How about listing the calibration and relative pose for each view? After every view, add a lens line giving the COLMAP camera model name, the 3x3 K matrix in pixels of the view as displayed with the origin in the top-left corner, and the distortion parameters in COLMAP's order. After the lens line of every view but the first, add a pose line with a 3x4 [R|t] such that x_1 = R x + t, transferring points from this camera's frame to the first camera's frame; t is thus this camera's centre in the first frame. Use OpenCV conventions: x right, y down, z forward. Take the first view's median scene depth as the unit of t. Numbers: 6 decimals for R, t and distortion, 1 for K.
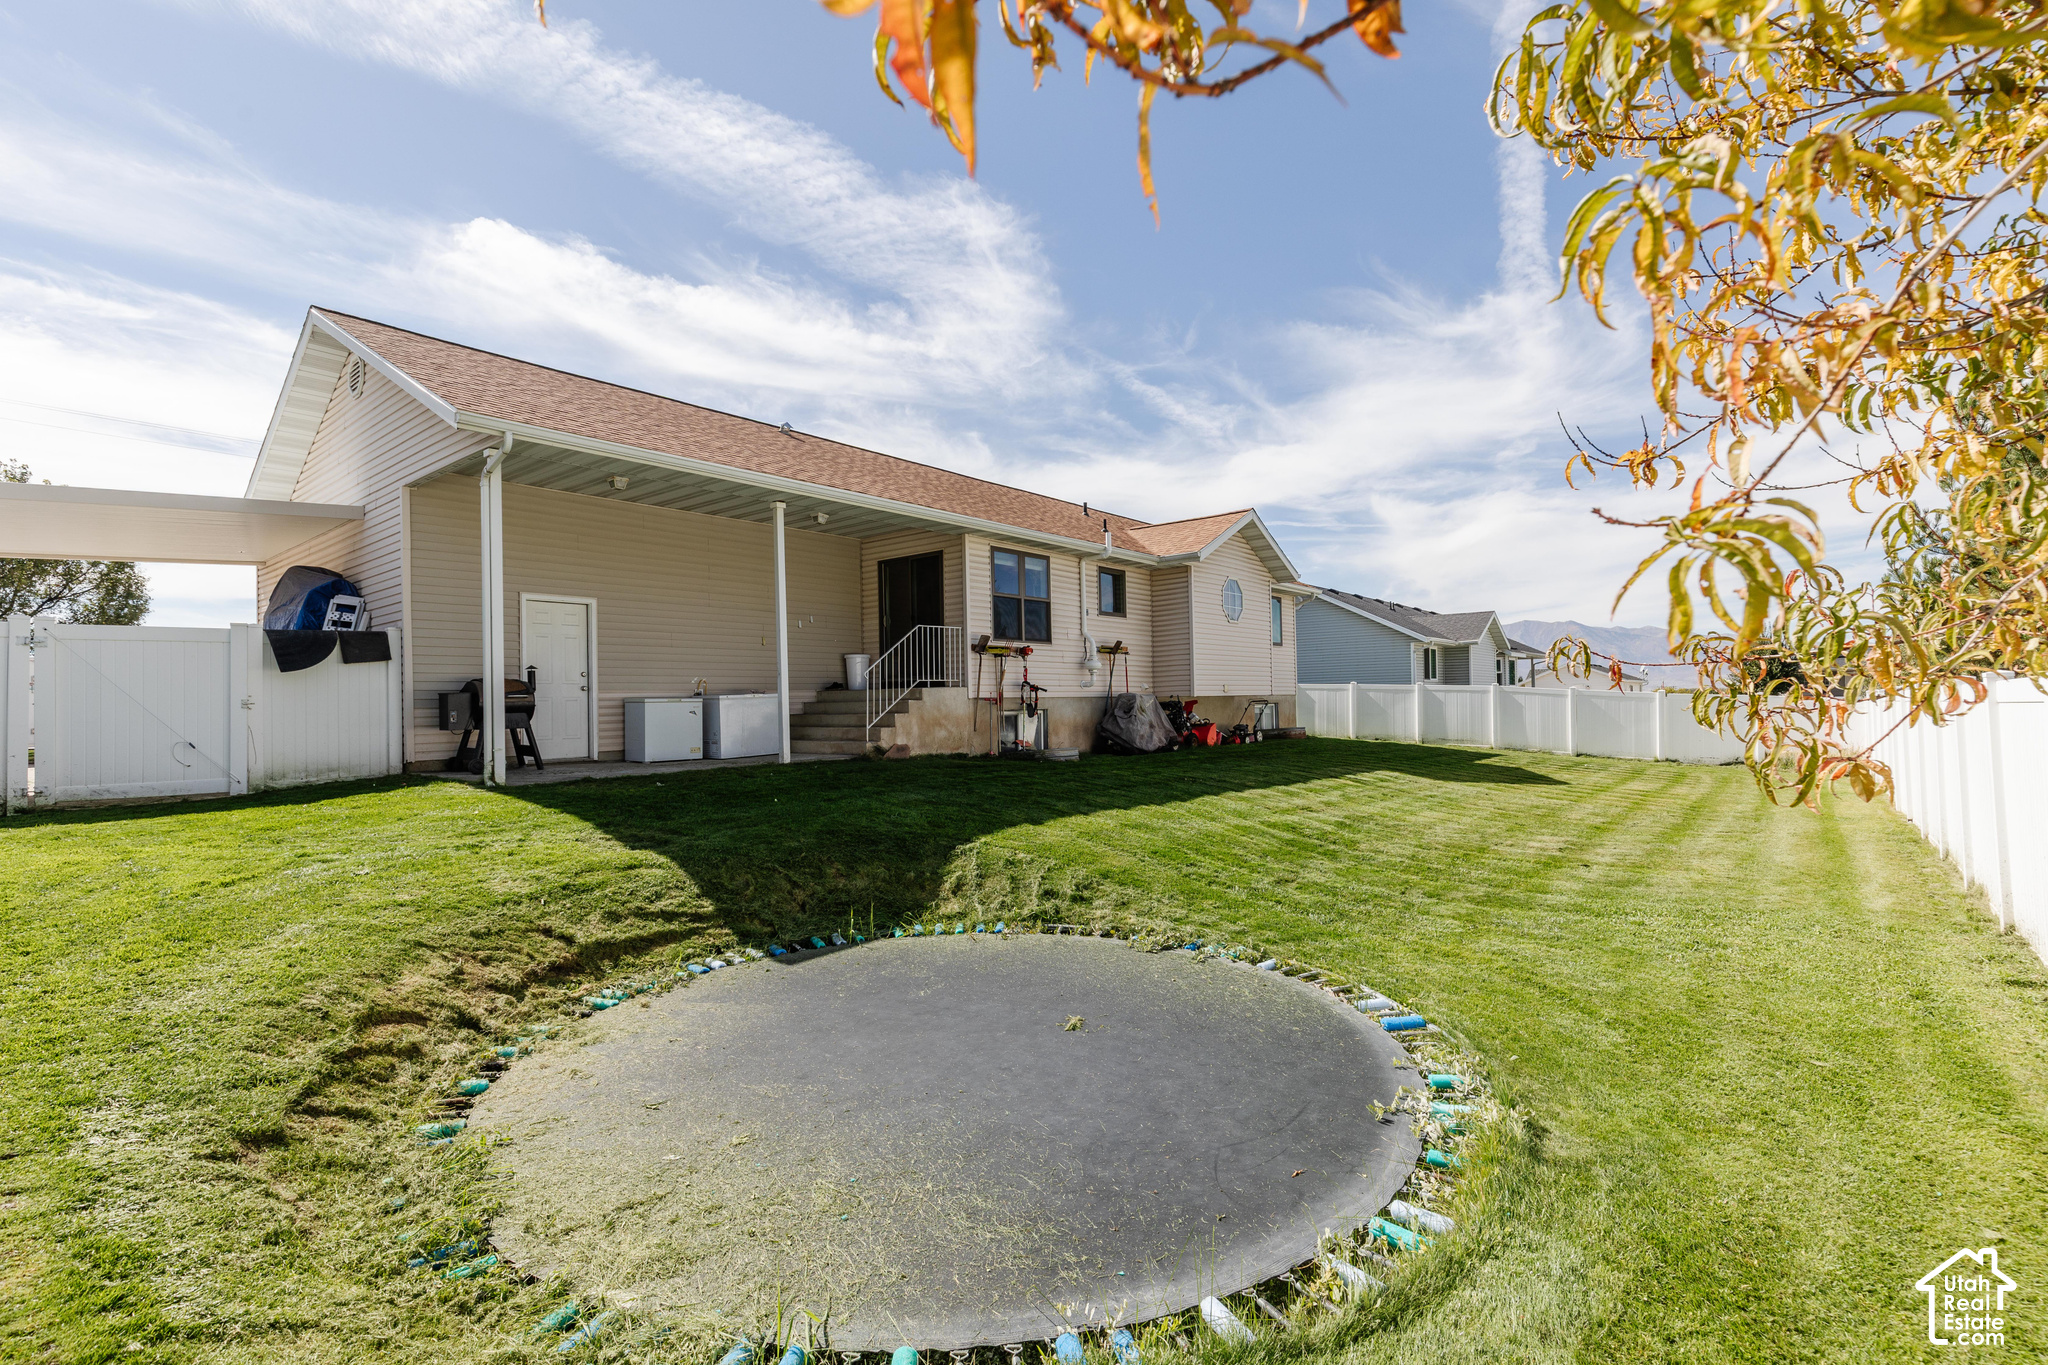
lens RADIAL K [[911.3, 0, 1024.0], [0, 911.3, 682.5], [0, 0, 1]] dist [-0.001401, -0.000174]
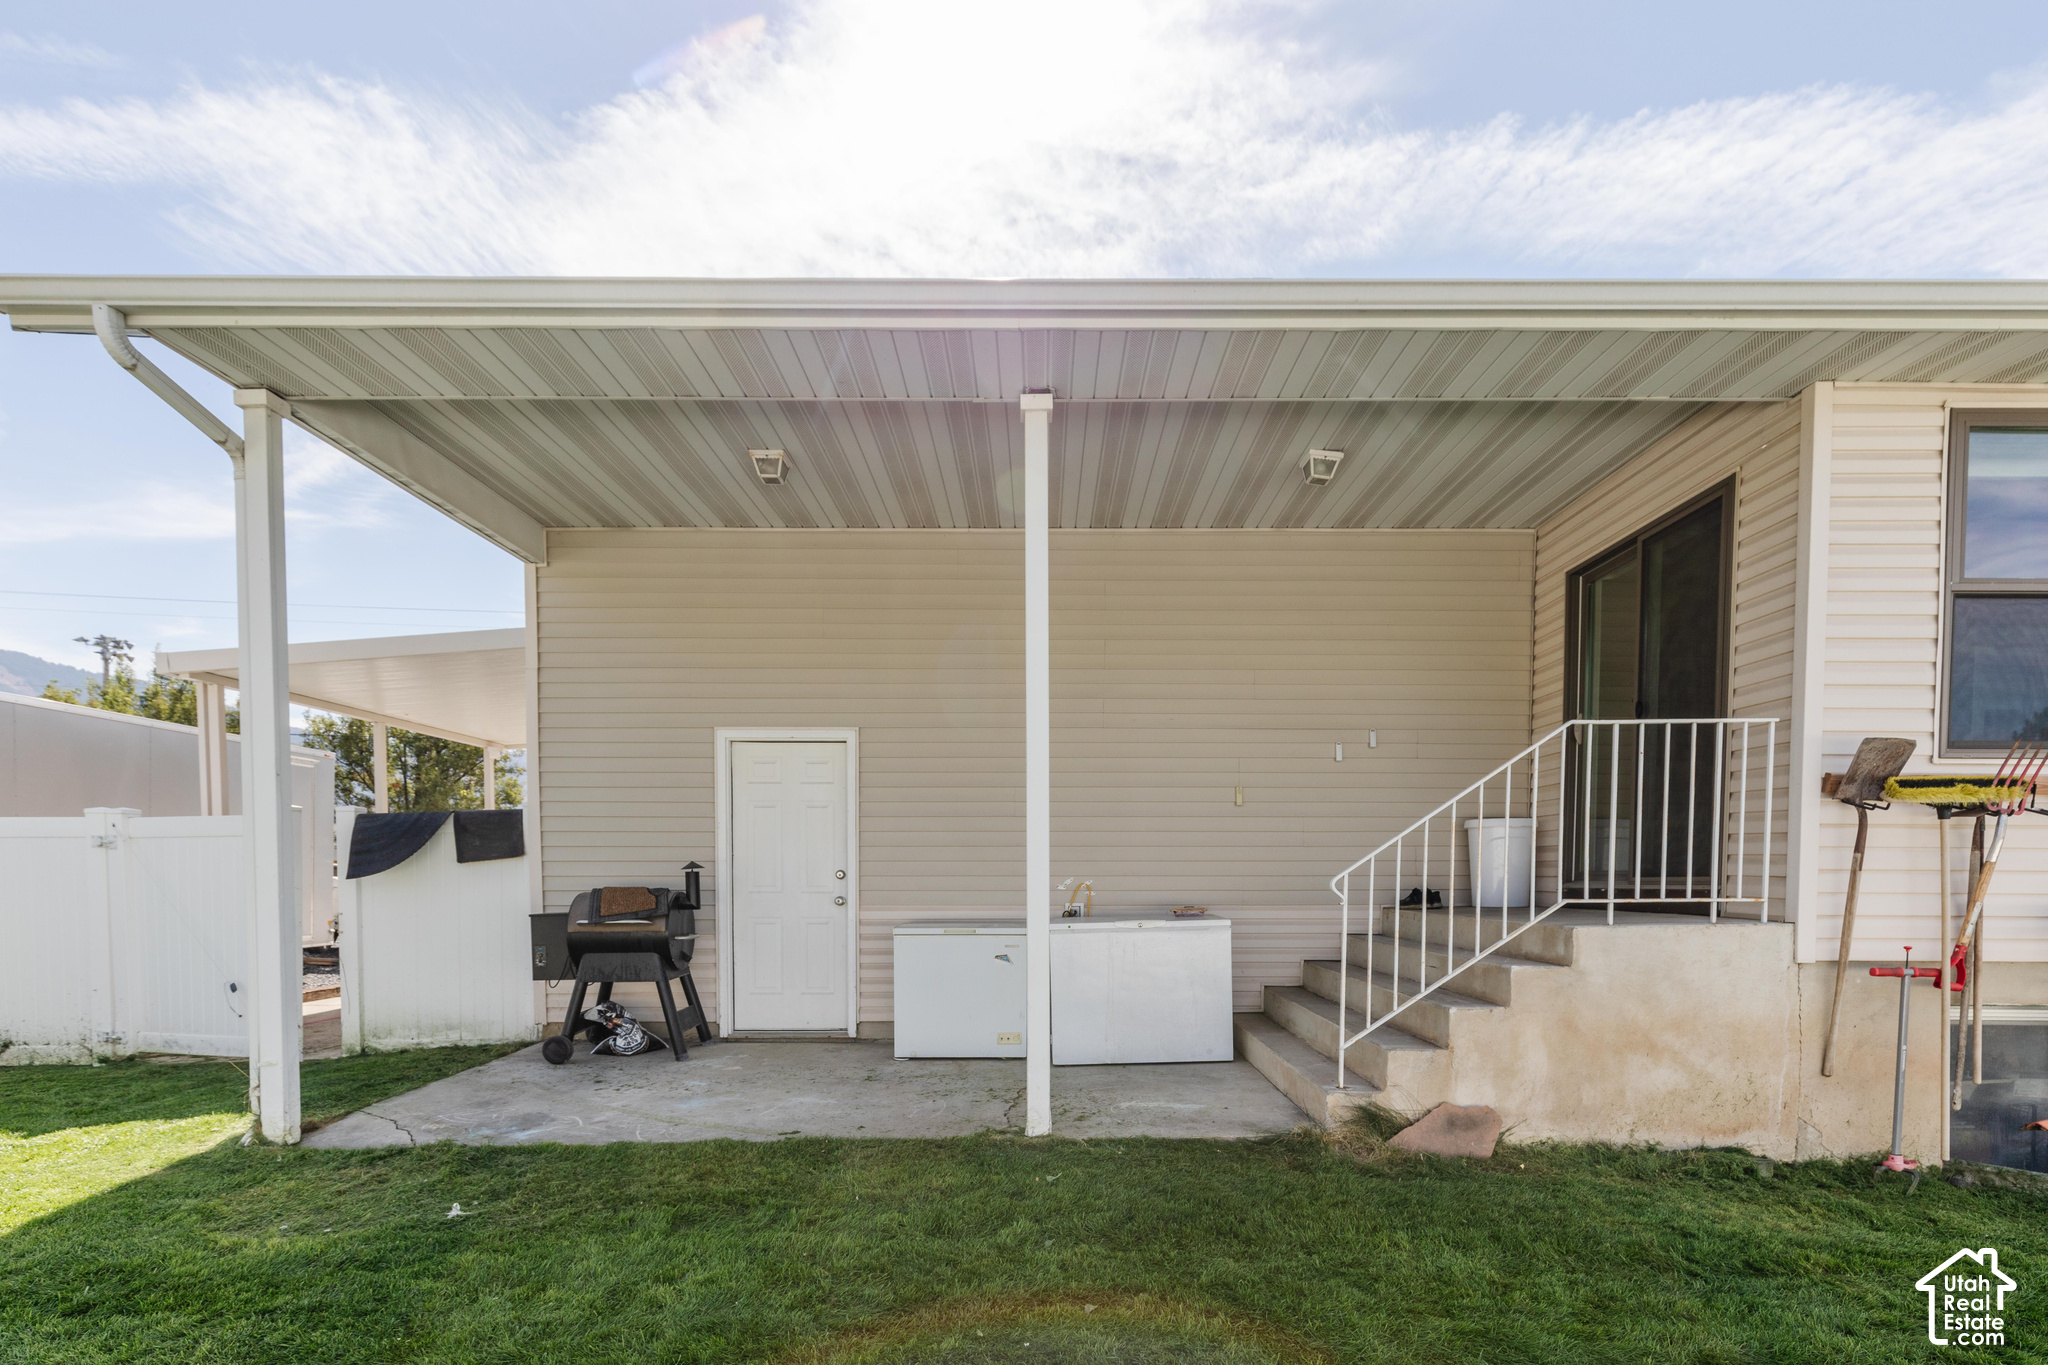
lens RADIAL K [[977.3, 0, 1022.0], [0, 977.3, 910.4], [0, 0, 1]] dist [0.000640, 0.000124]
pose [[0.632223, 0.043553, -0.773561, 0.025226], [0.003889, 0.998228, 0.059381, -0.020021], [0.774777, -0.040551, 0.630933, 0.666315]]
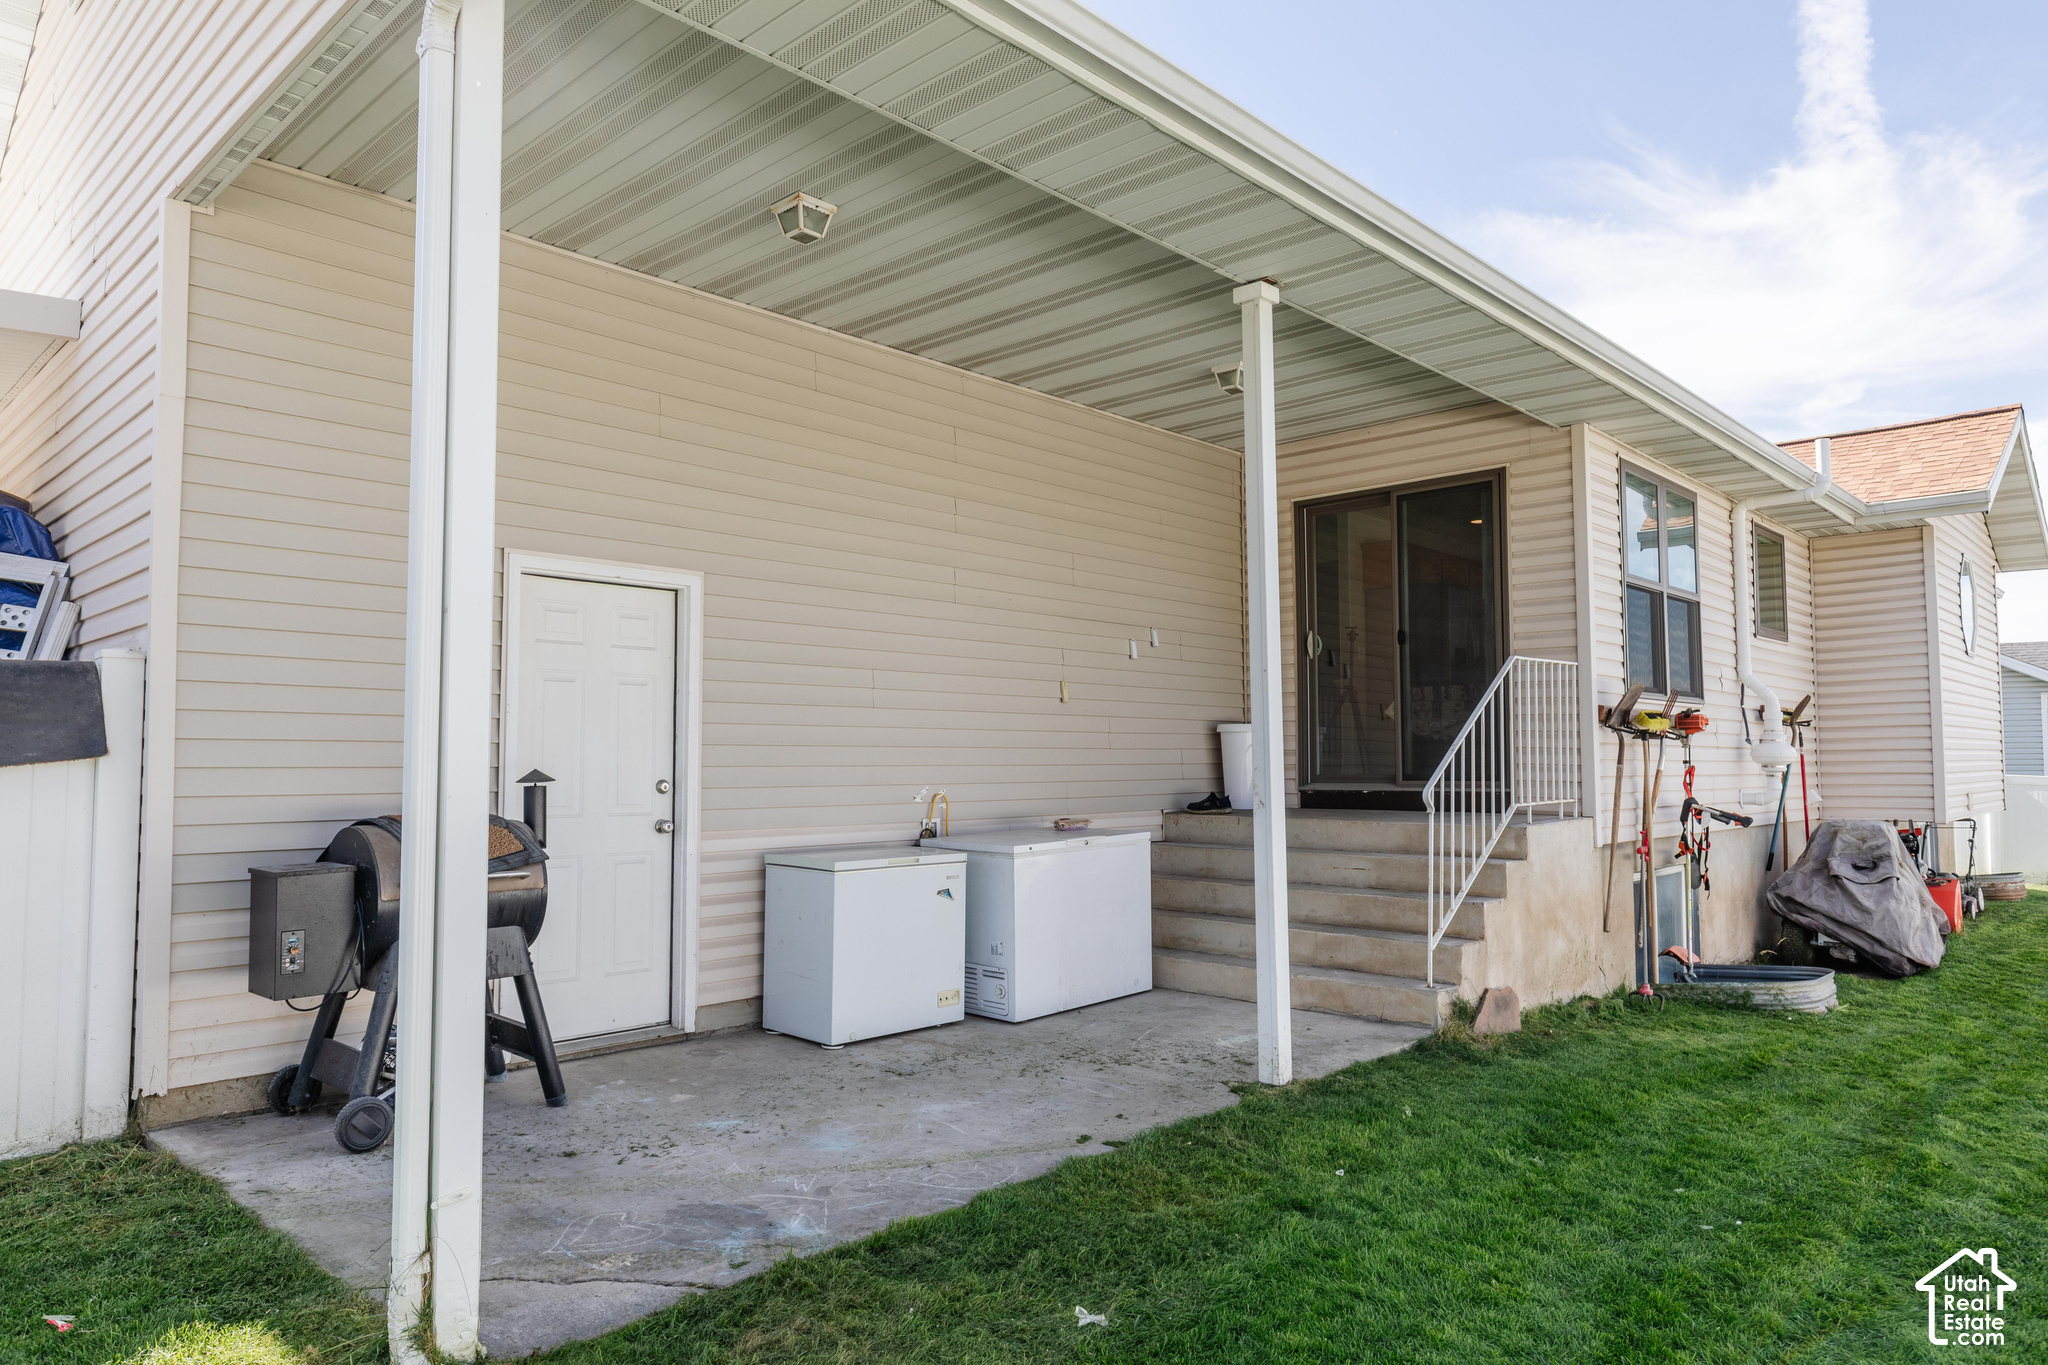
lens RADIAL K [[1338.3, 0, 1024.0], [0, 1338.3, 682.5], [0, 0, 1]] dist [0.004054, 0.001330]
pose [[0.997363, 0.009929, -0.071889, -0.282297], [-0.012889, 0.999083, -0.040832, -0.027717], [0.071418, 0.041651, 0.996576, 0.454338]]
